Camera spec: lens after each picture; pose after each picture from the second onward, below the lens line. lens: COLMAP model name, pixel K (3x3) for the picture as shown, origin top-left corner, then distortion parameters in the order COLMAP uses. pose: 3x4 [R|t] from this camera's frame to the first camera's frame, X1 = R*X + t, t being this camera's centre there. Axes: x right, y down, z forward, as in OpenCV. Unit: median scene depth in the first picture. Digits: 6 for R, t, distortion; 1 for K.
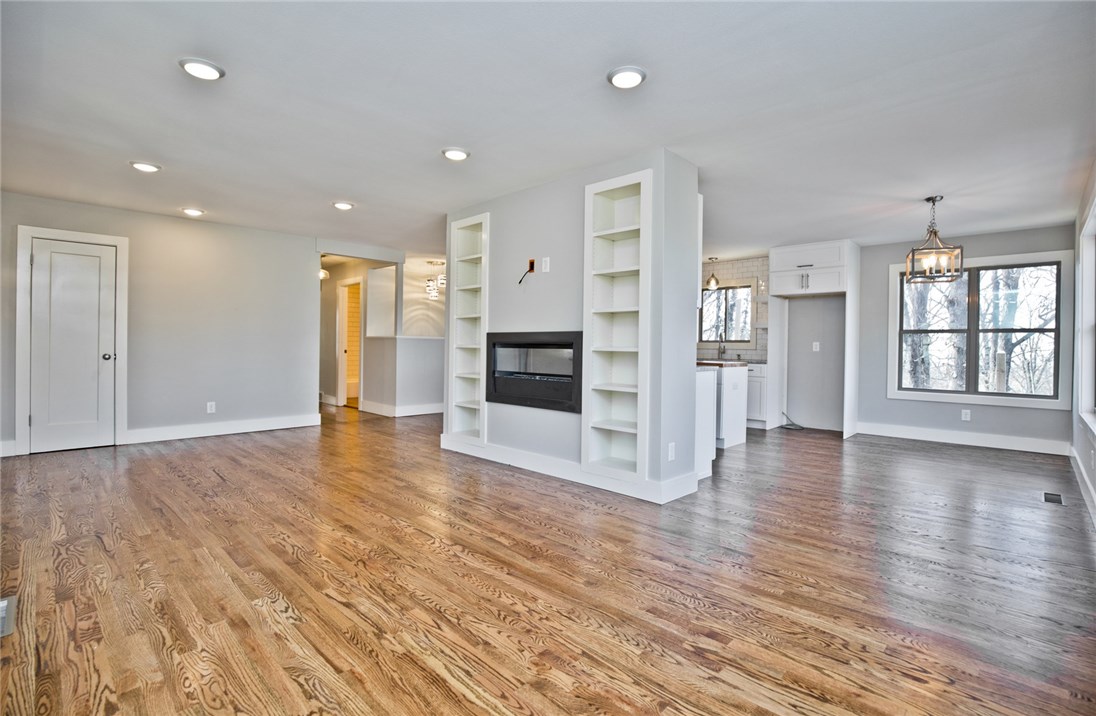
lens RADIAL K [[504.6, 0, 555.3], [0, 504.6, 352.0], [0, 0, 1]] dist [-0.024994, 0.000697]
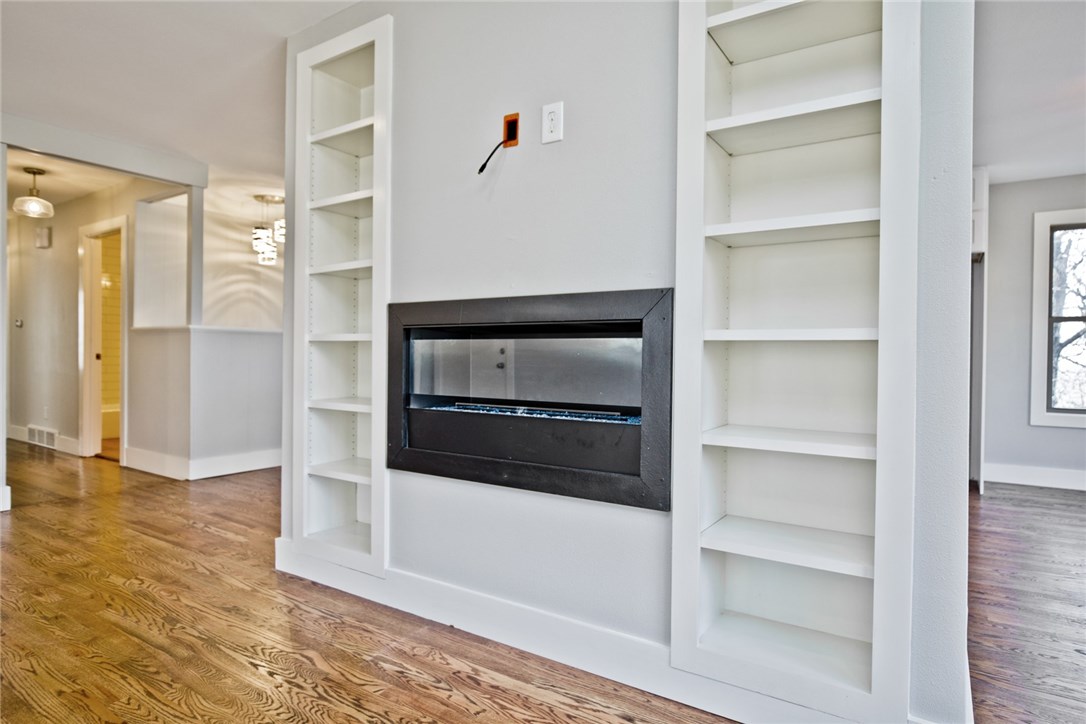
lens RADIAL K [[614.1, 0, 543.0], [0, 614.1, 362.0], [0, 0, 1]] dist [-0.003803, -0.000324]
pose [[0.985439, -0.006412, 0.169907, -0.086807], [0.005595, 0.999970, 0.005289, 0.007040], [-0.169936, -0.004261, 0.985446, 0.431205]]
